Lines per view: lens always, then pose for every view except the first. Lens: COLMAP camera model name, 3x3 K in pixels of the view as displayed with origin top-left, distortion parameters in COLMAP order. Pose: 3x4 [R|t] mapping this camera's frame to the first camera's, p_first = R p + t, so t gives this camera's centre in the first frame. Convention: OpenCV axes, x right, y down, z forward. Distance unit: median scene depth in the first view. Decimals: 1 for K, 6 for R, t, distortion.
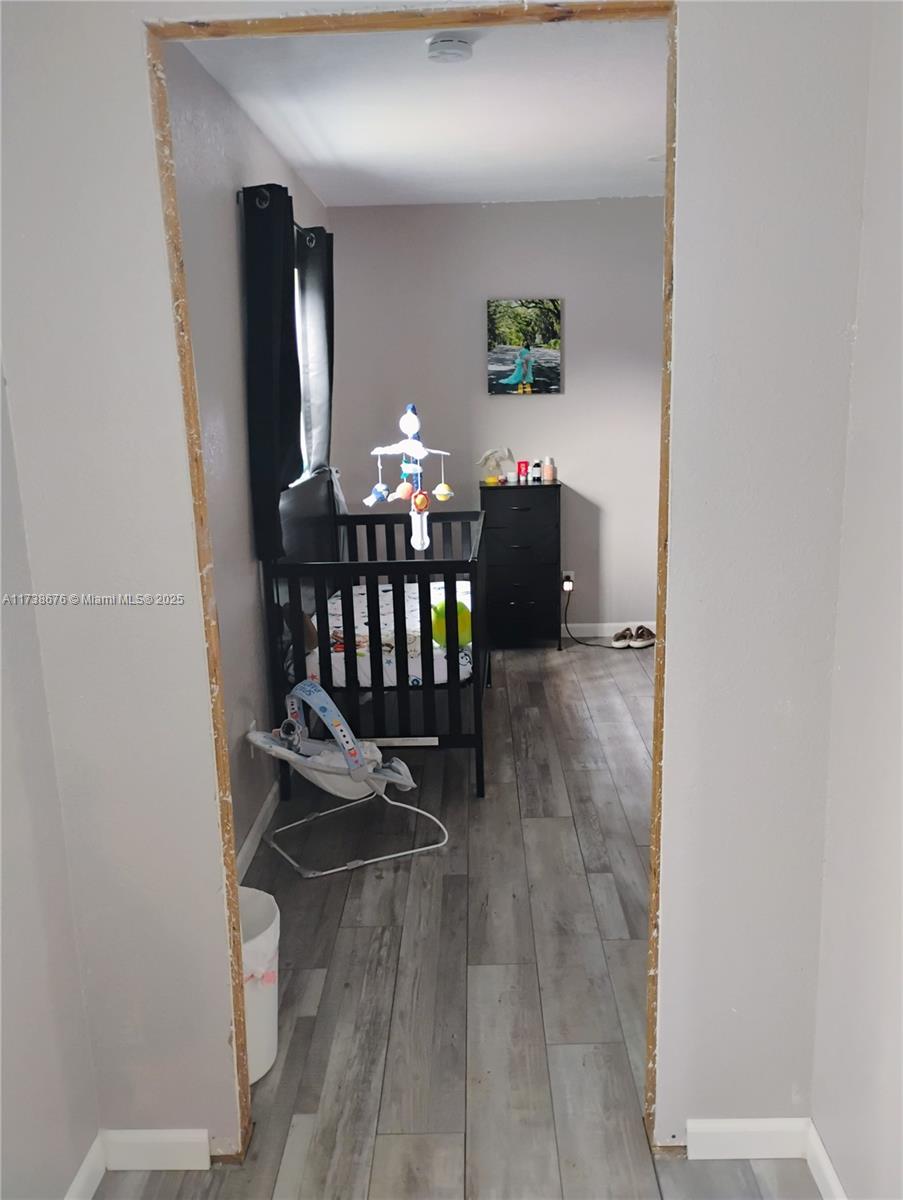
lens RADIAL K [[1008.3, 0, 461.3], [0, 1008.3, 606.7], [0, 0, 1]] dist [0.029637, -0.013018]
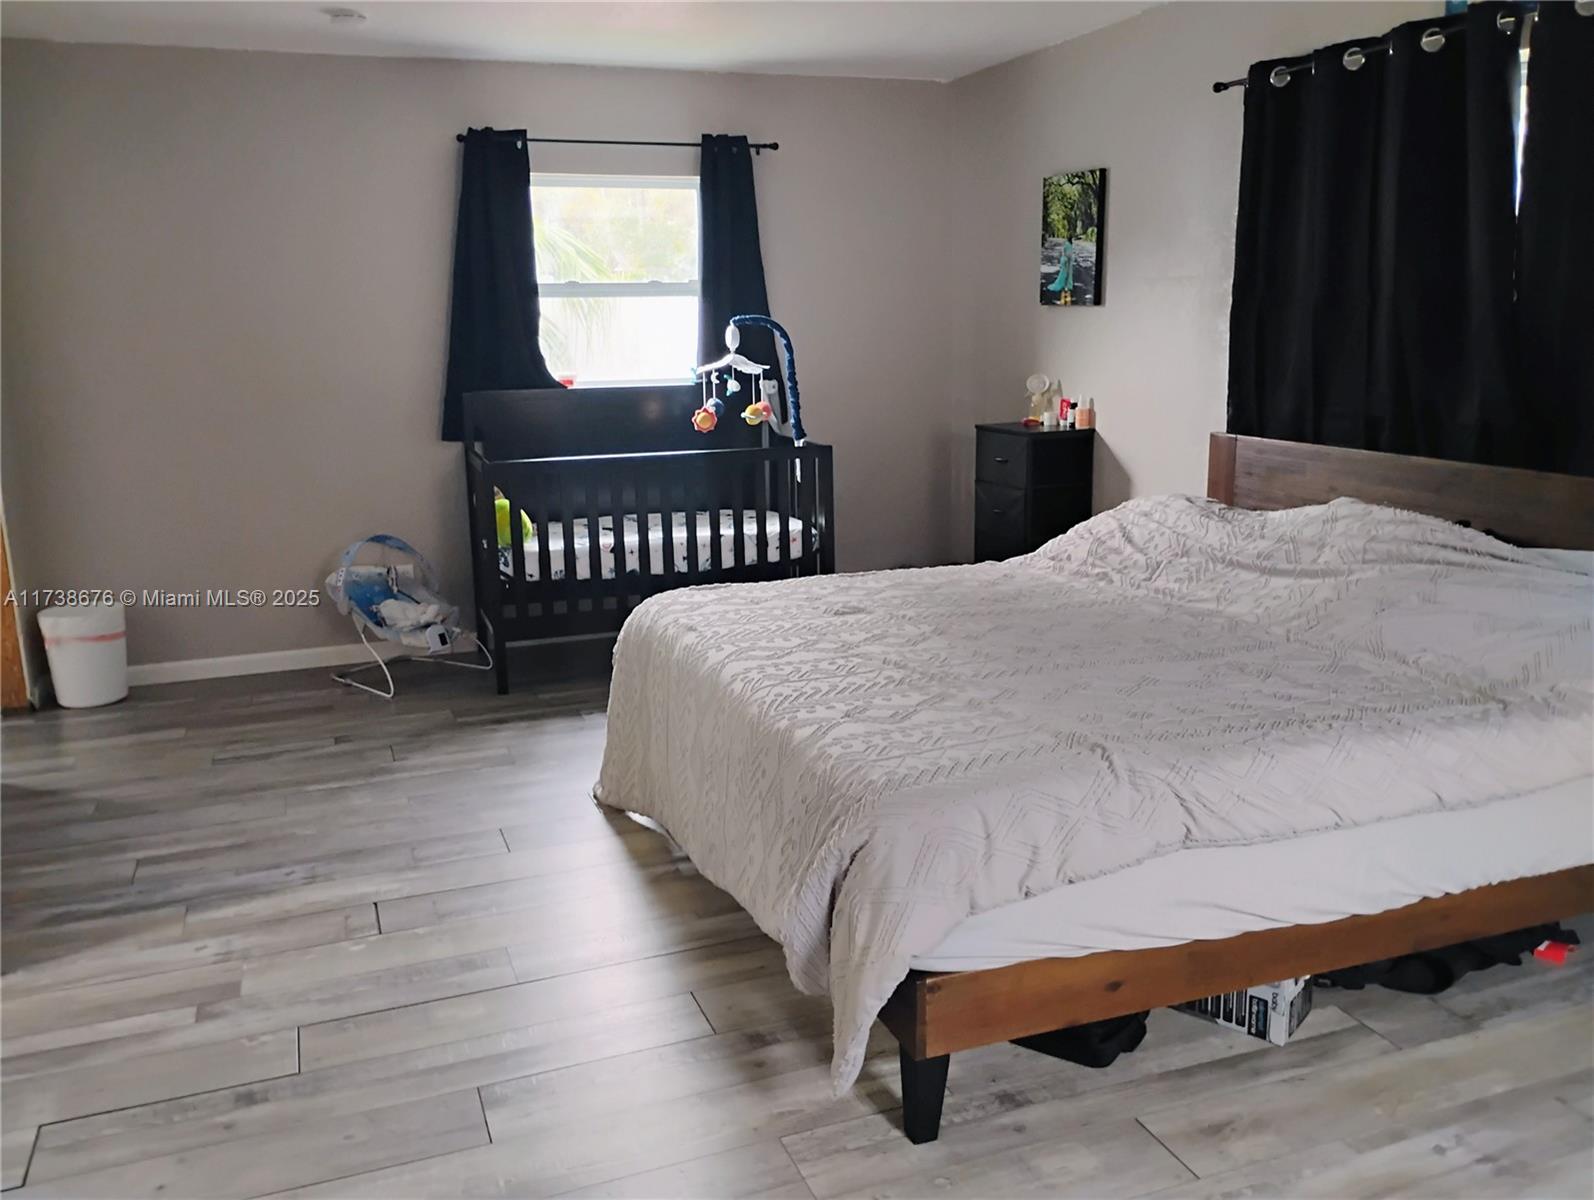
lens RADIAL K [[1339.4, 0, 804.5], [0, 1339.4, 598.2], [0, 0, 1]] dist [0.029637, -0.013018]
pose [[0.369404, 0.217386, -0.903484, 1.138434], [-0.191248, 0.969225, 0.155009, -0.152794], [0.909376, 0.115529, 0.399610, 0.596746]]
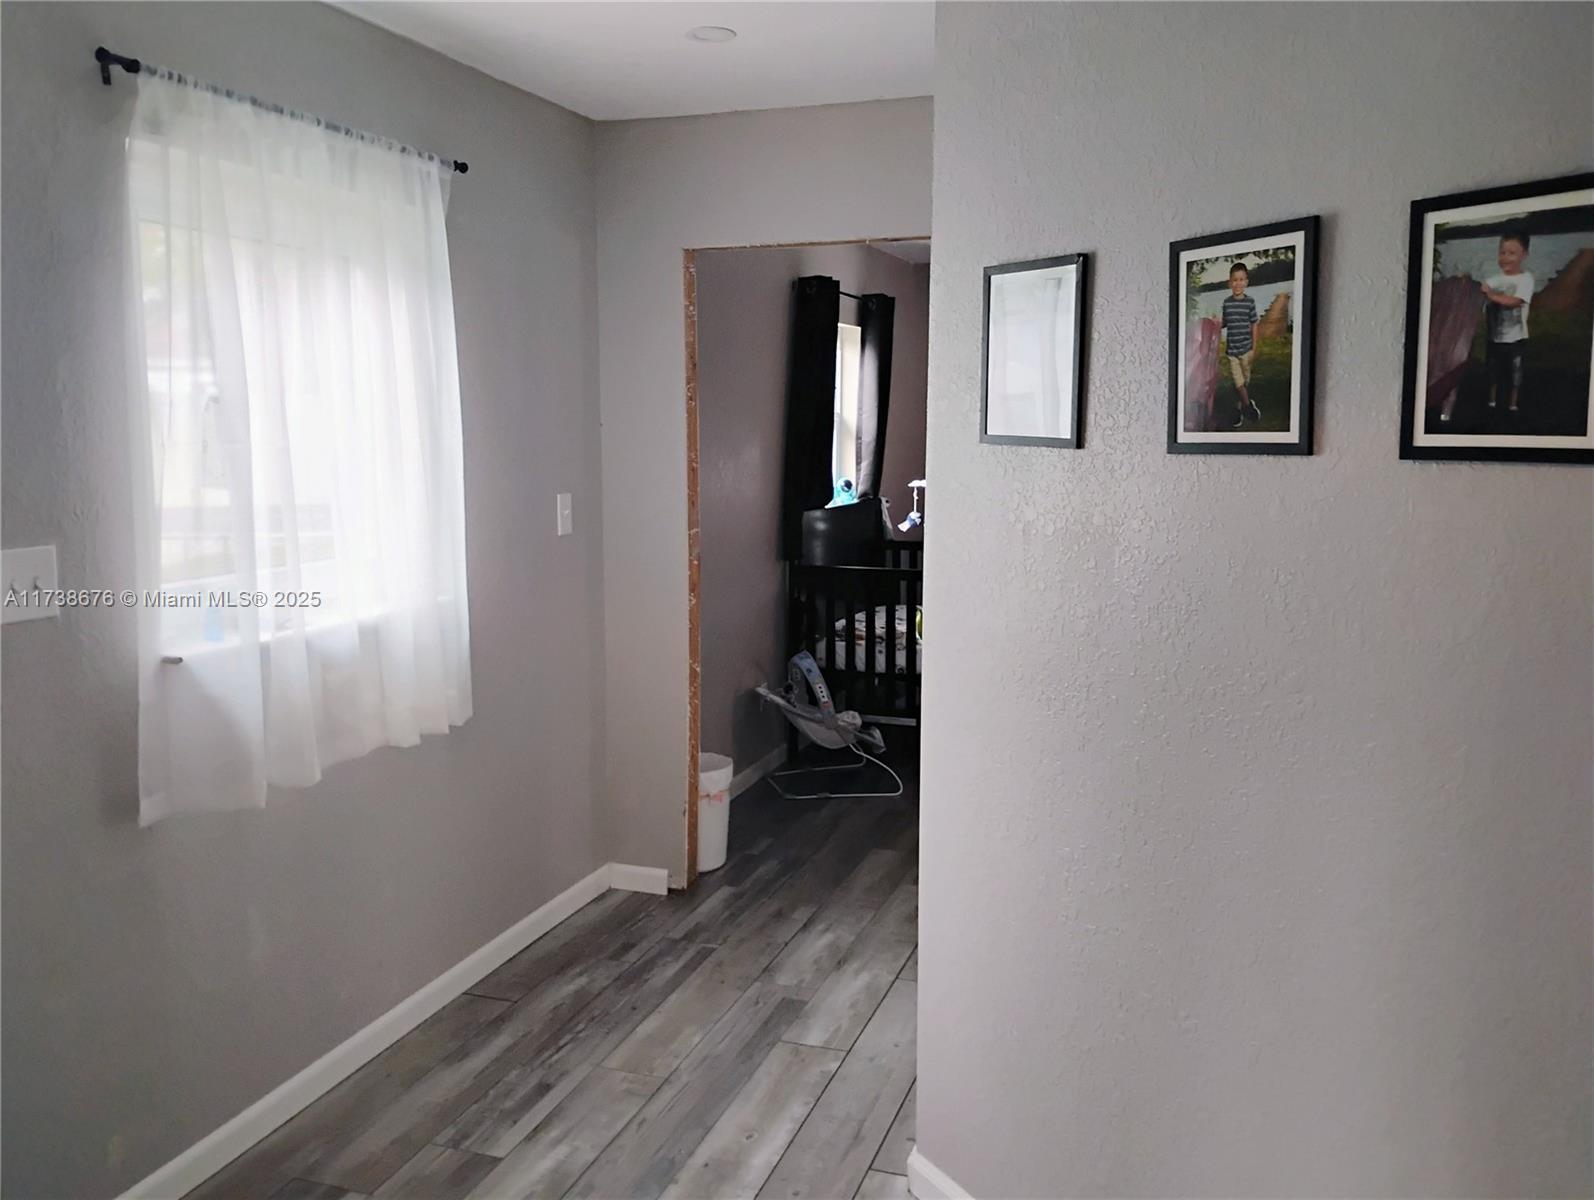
lens RADIAL K [[1339.4, 0, 788.6], [0, 1339.4, 596.8], [0, 0, 1]] dist [0.029637, -0.013018]
pose [[0.950126, 0.074993, -0.302714, 0.249520], [-0.099185, 0.992922, -0.065327, 0.085501], [0.295673, 0.092094, 0.950840, -0.468857]]
